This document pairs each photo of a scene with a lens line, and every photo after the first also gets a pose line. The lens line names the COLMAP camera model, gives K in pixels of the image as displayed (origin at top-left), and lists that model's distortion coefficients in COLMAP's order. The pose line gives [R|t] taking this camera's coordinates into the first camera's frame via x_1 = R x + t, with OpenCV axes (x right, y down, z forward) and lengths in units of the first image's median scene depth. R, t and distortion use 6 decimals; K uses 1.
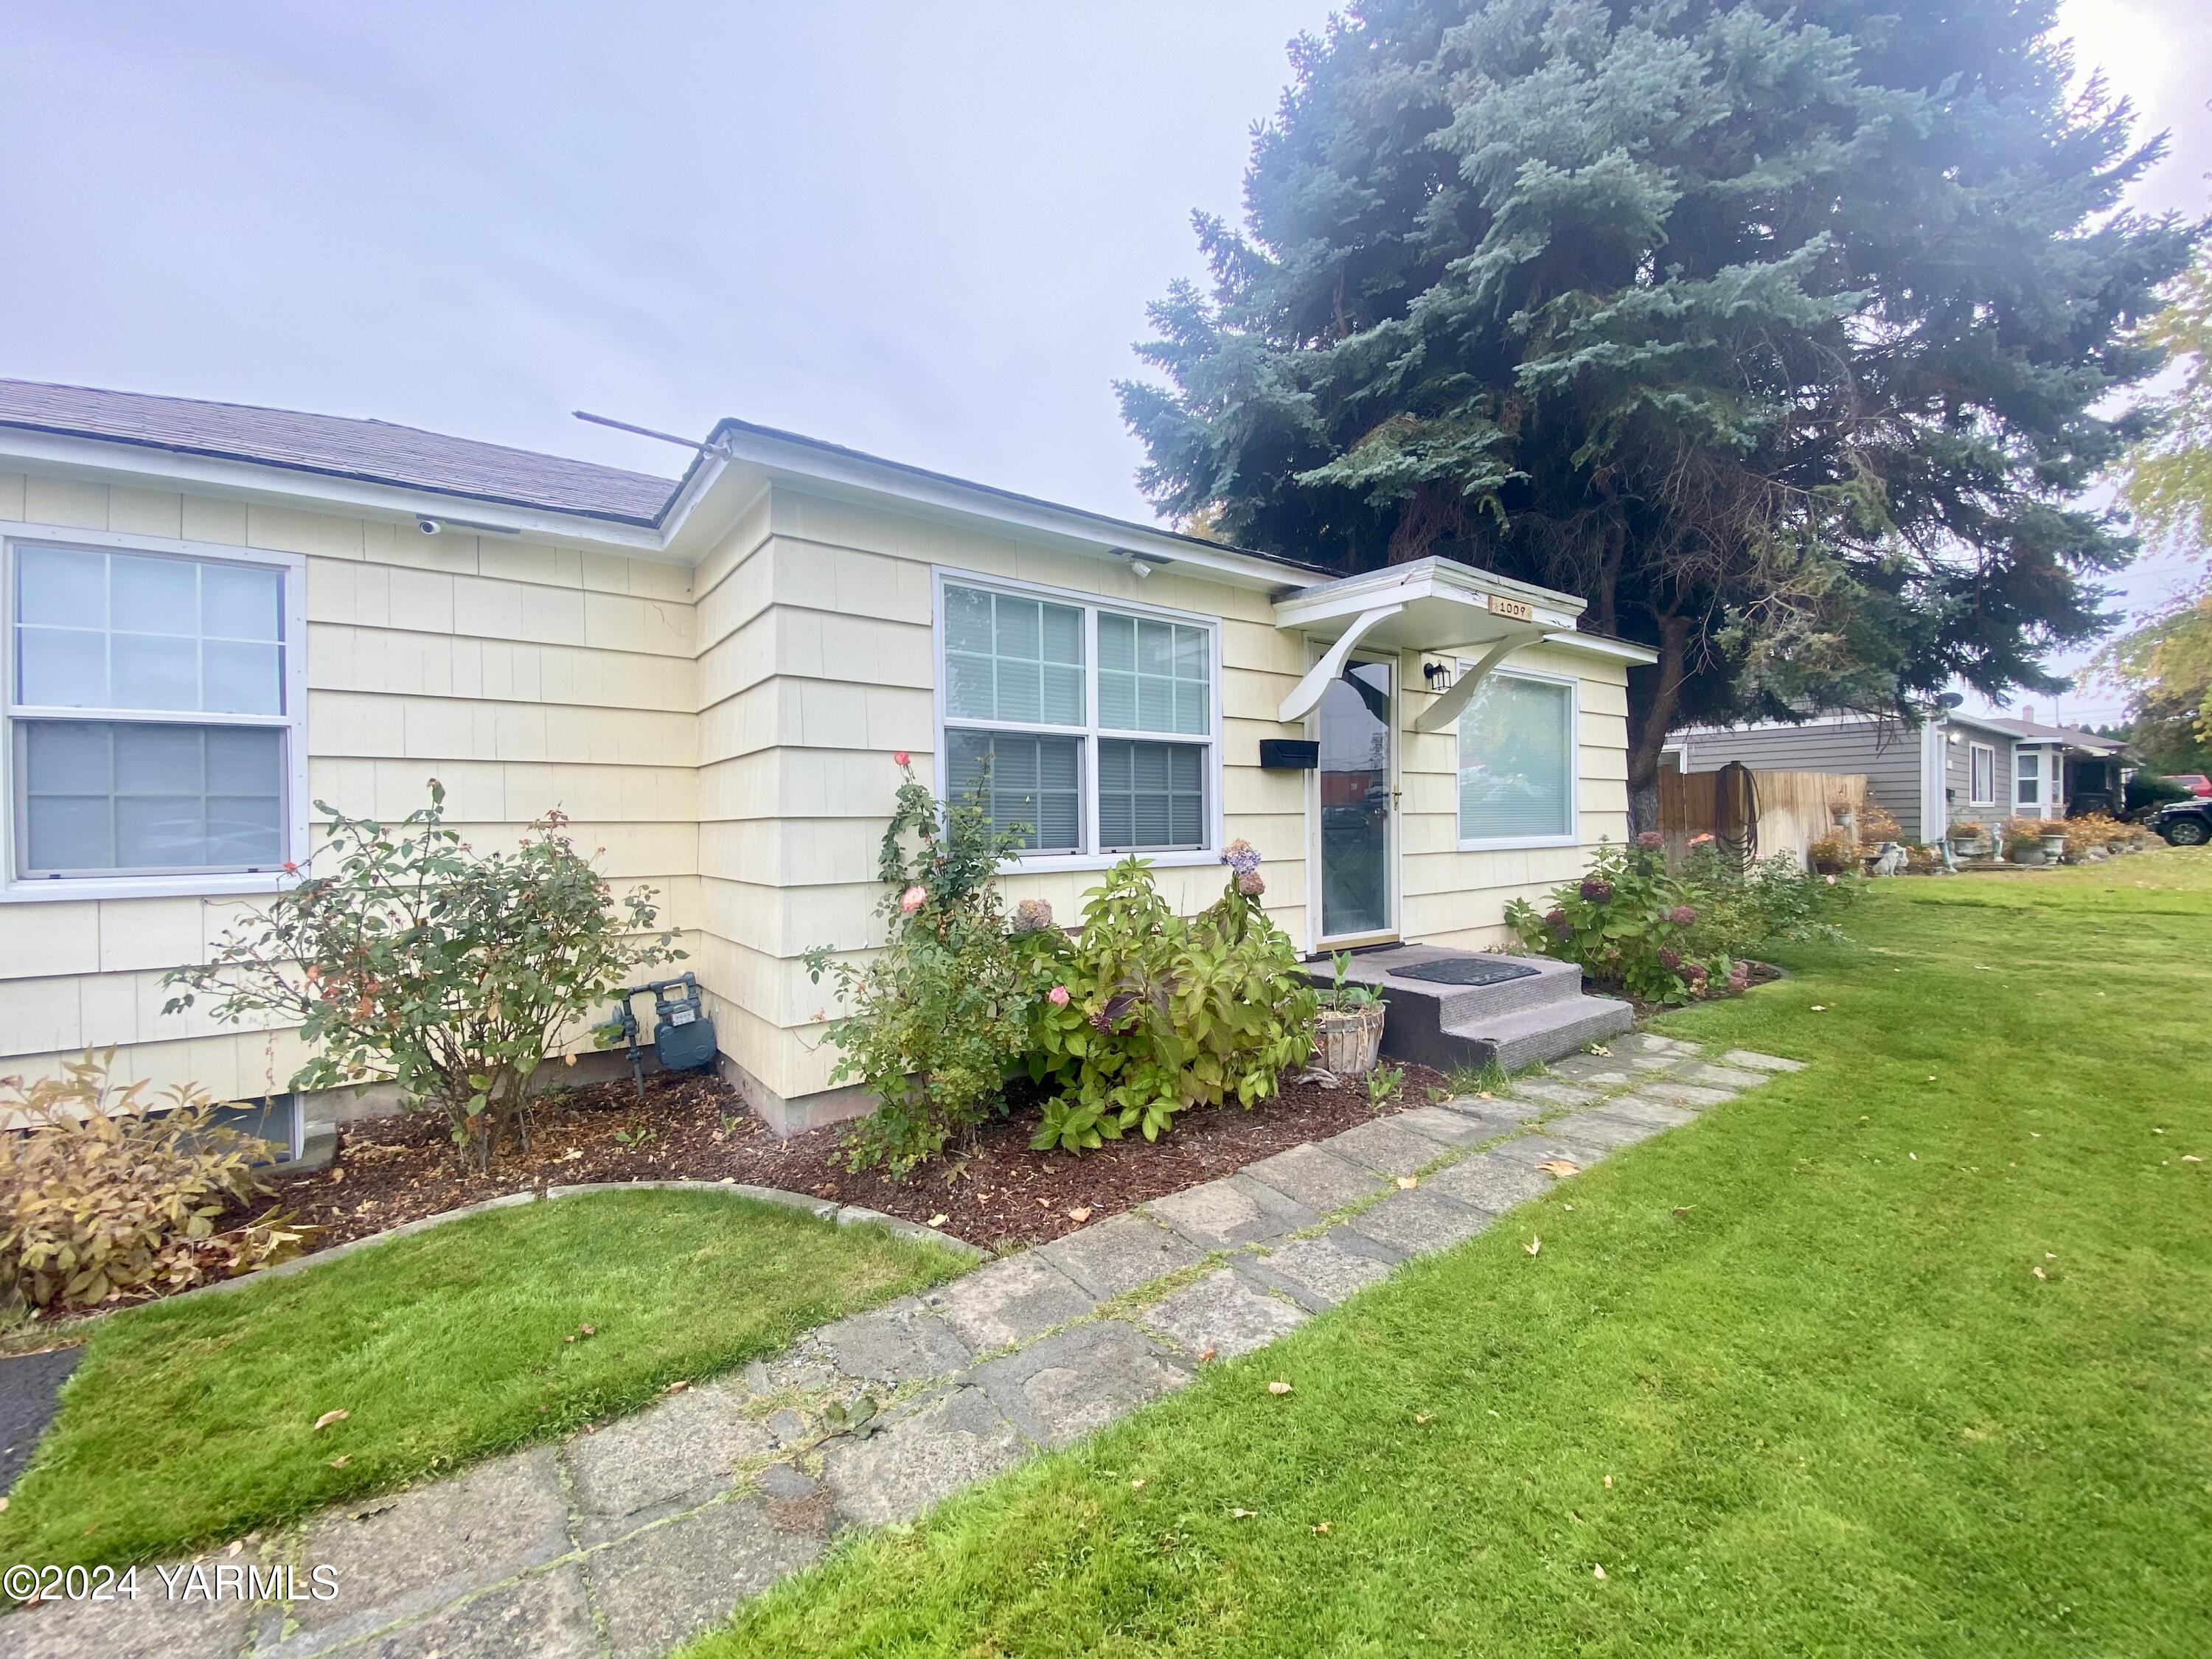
lens RADIAL K [[892.9, 0, 1106.0], [0, 892.9, 829.5], [0, 0, 1]] dist [0.013409, -0.018575]
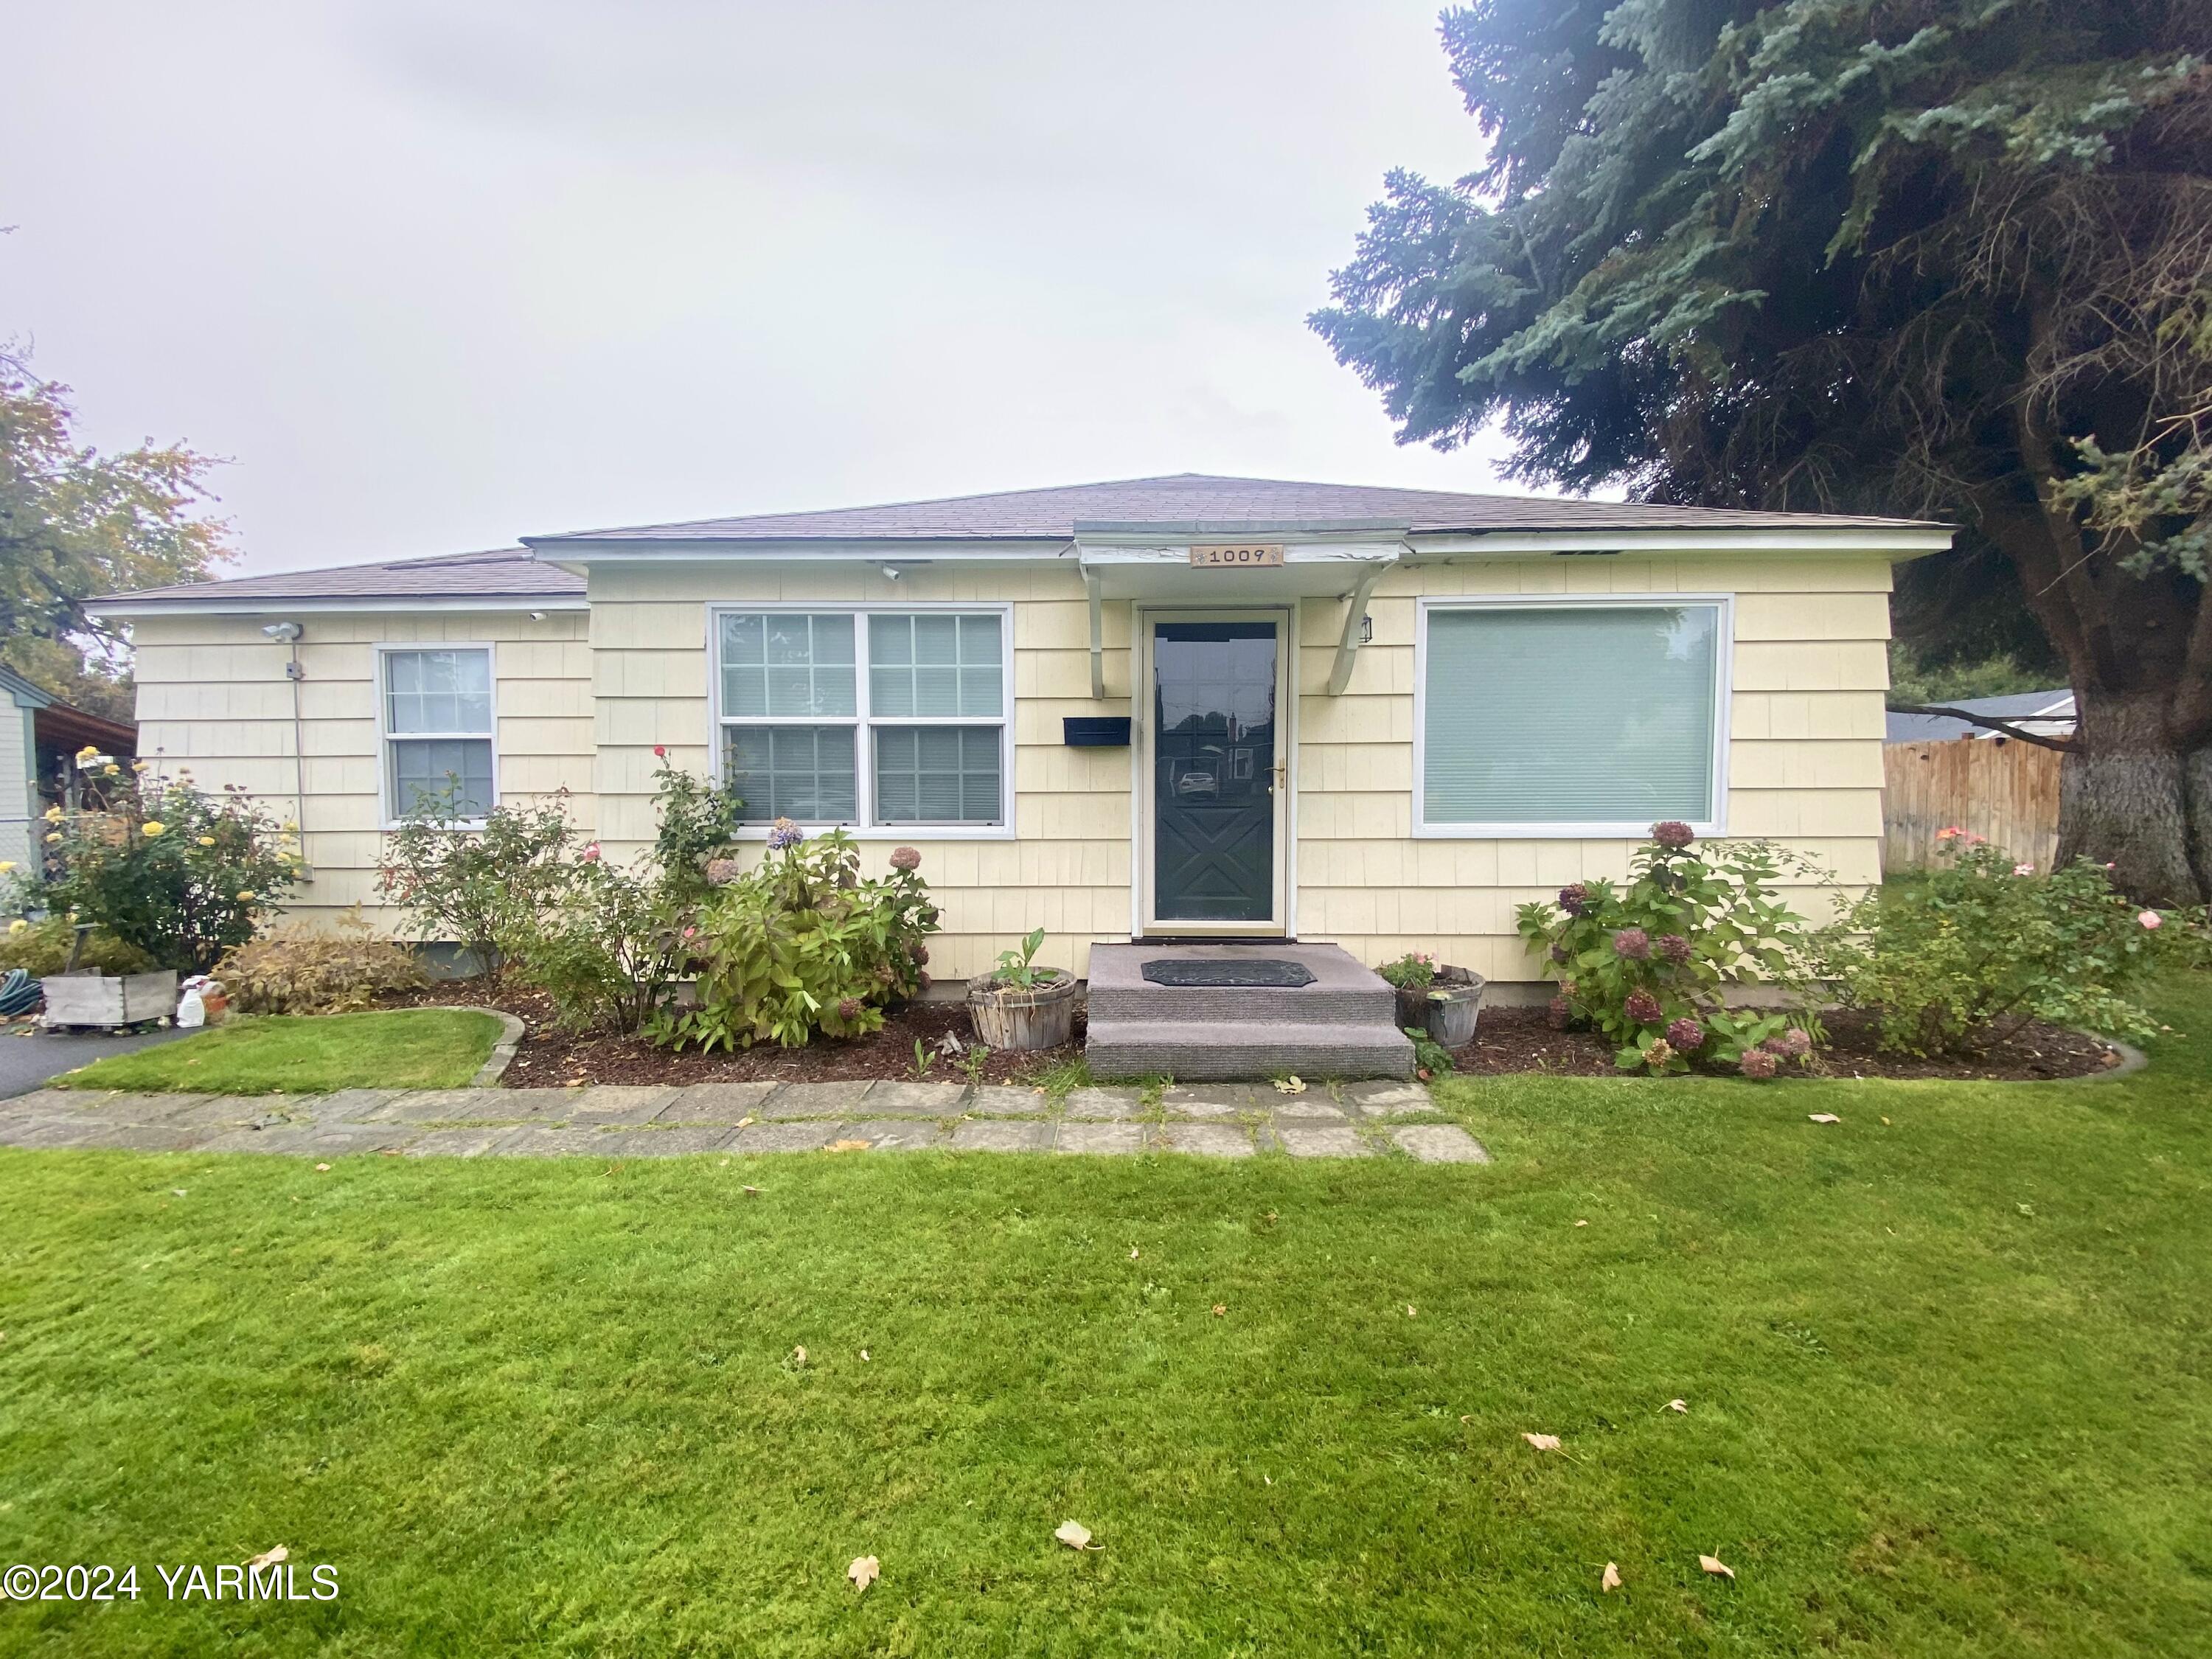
lens RADIAL K [[892.9, 0, 1099.6], [0, 892.9, 835.5], [0, 0, 1]] dist [0.014142, -0.015718]
pose [[0.792024, 0.043509, -0.608937, 0.685019], [-0.011139, 0.998321, 0.056844, -0.021865], [0.610388, -0.038239, 0.791179, 0.187145]]
